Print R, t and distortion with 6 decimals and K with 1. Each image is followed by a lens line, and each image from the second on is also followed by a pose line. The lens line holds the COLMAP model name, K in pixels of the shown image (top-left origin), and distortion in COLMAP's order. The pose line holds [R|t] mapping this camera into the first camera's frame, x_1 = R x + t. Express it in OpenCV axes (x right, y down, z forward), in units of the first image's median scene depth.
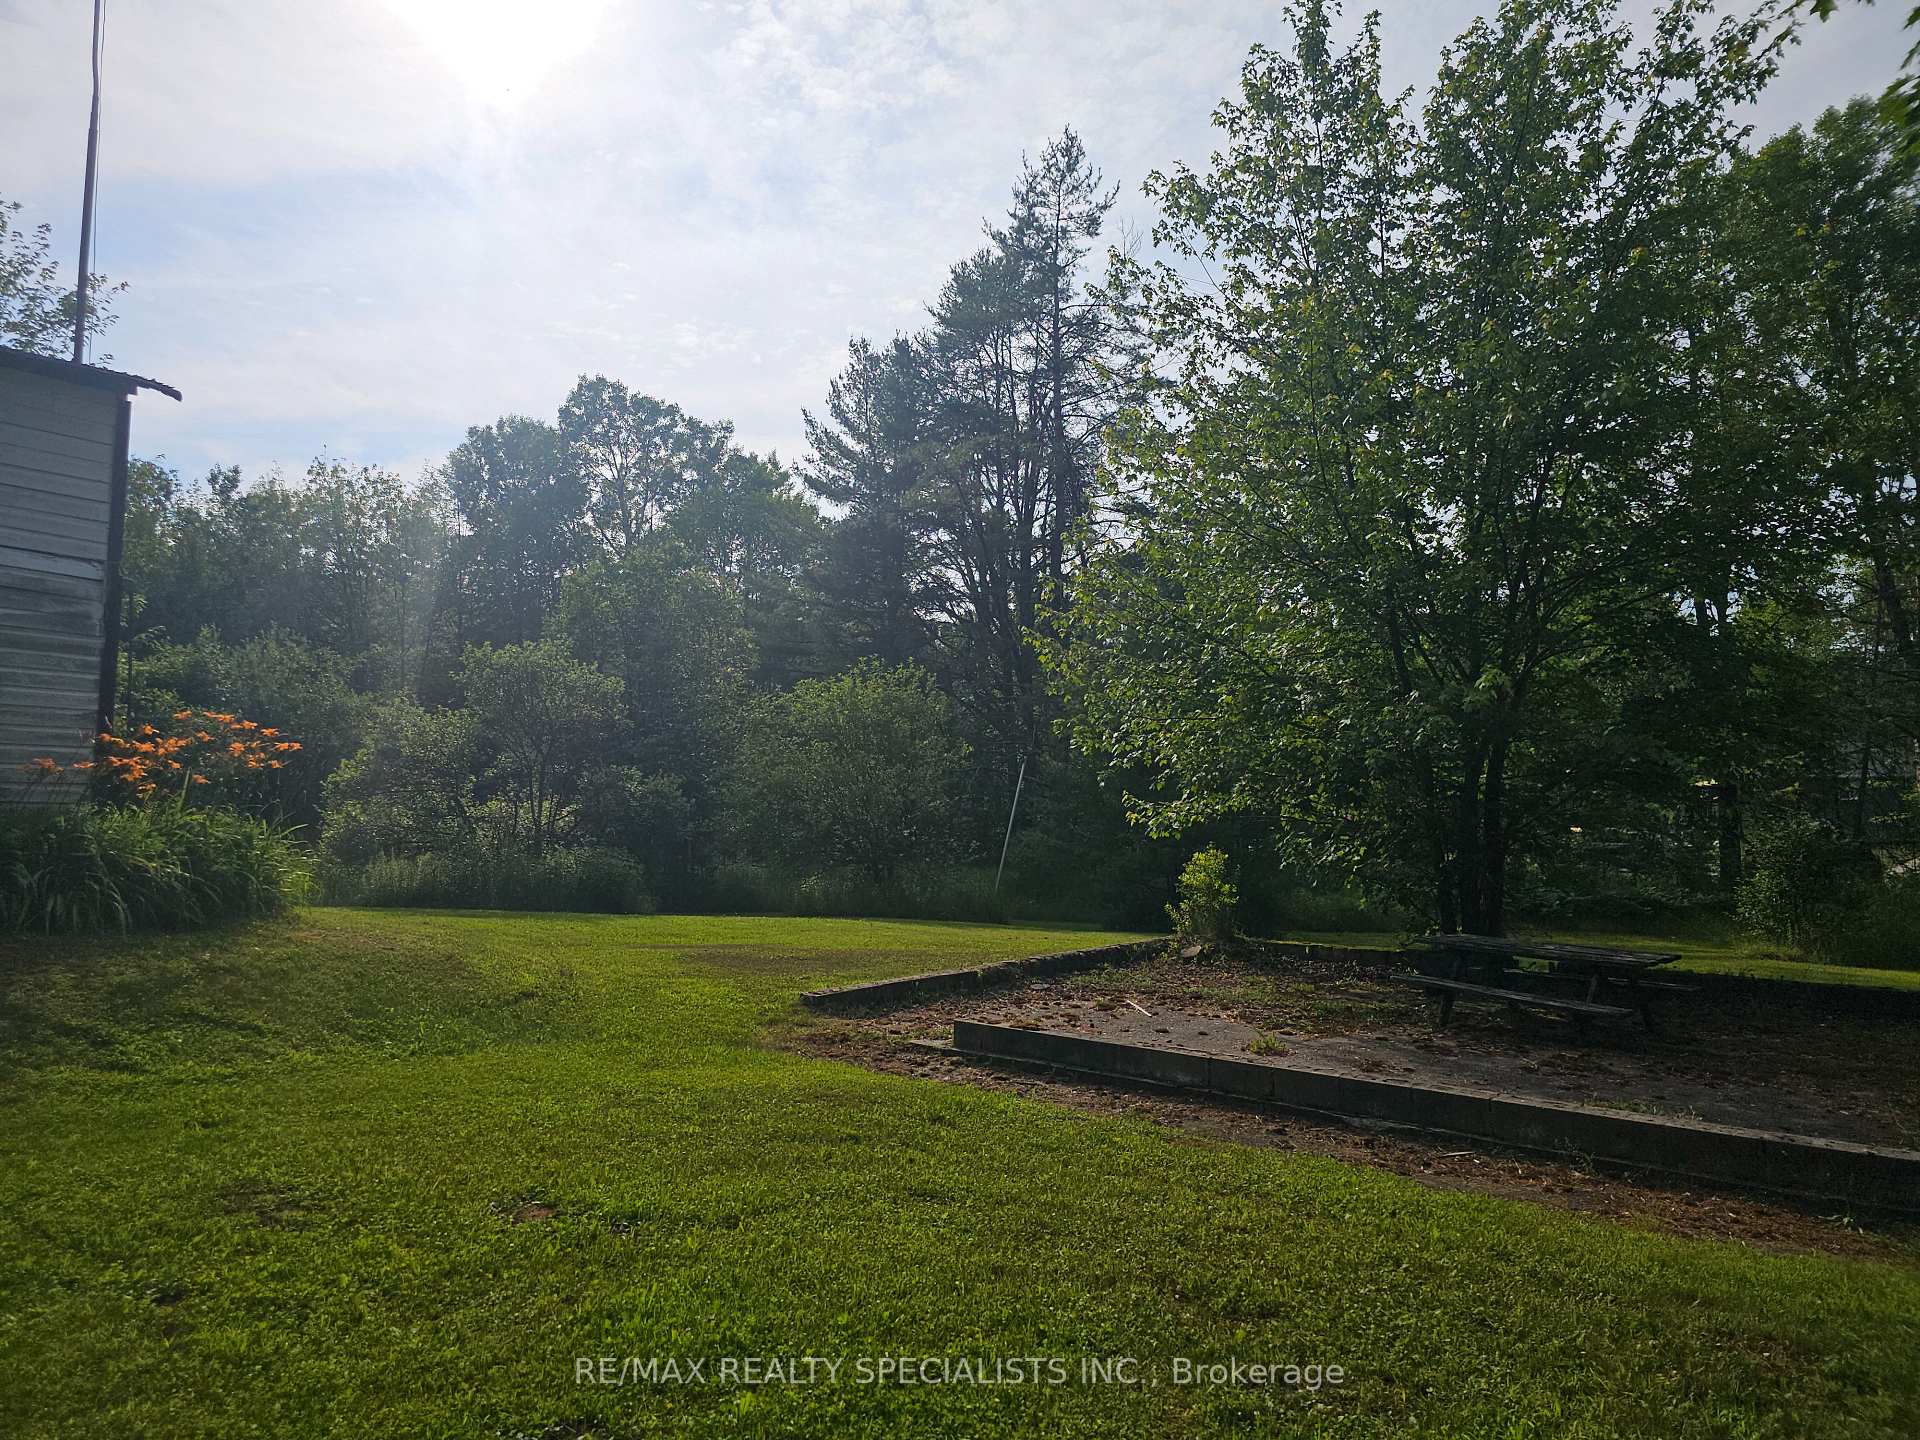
lens RADIAL K [[1323.7, 0, 960.0], [0, 1323.7, 720.0], [0, 0, 1]] dist [0.031753, -0.001567]
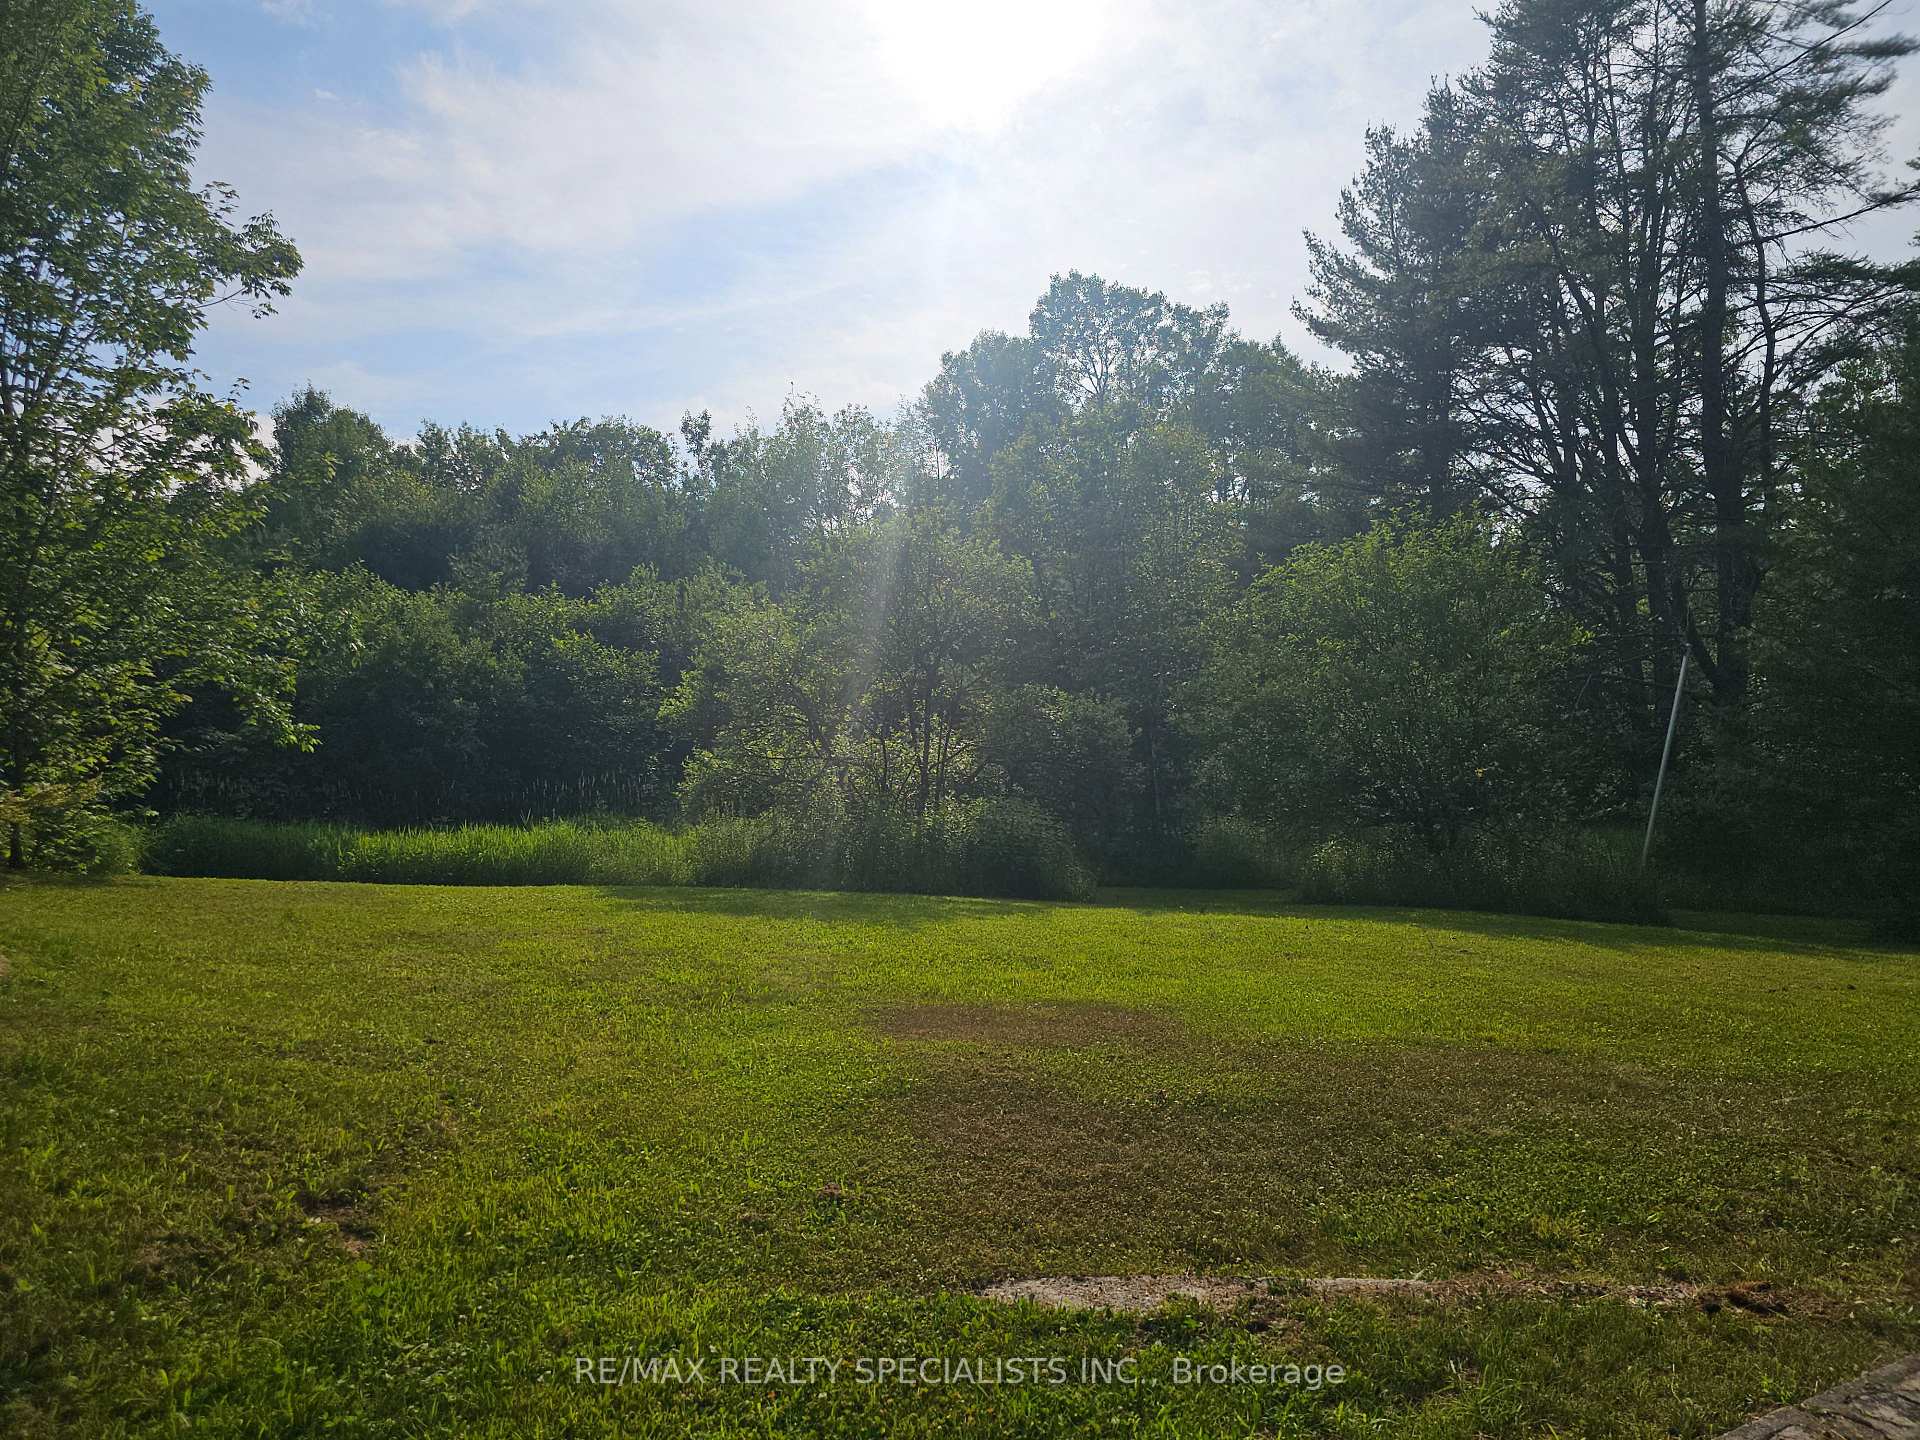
lens RADIAL K [[1323.7, 0, 960.0], [0, 1323.7, 720.0], [0, 0, 1]] dist [0.031753, -0.001567]
pose [[0.921763, -0.034733, -0.386195, -0.014100], [0.046162, 0.998726, 0.020358, 0.021839], [0.384996, -0.036593, 0.922193, 0.198471]]
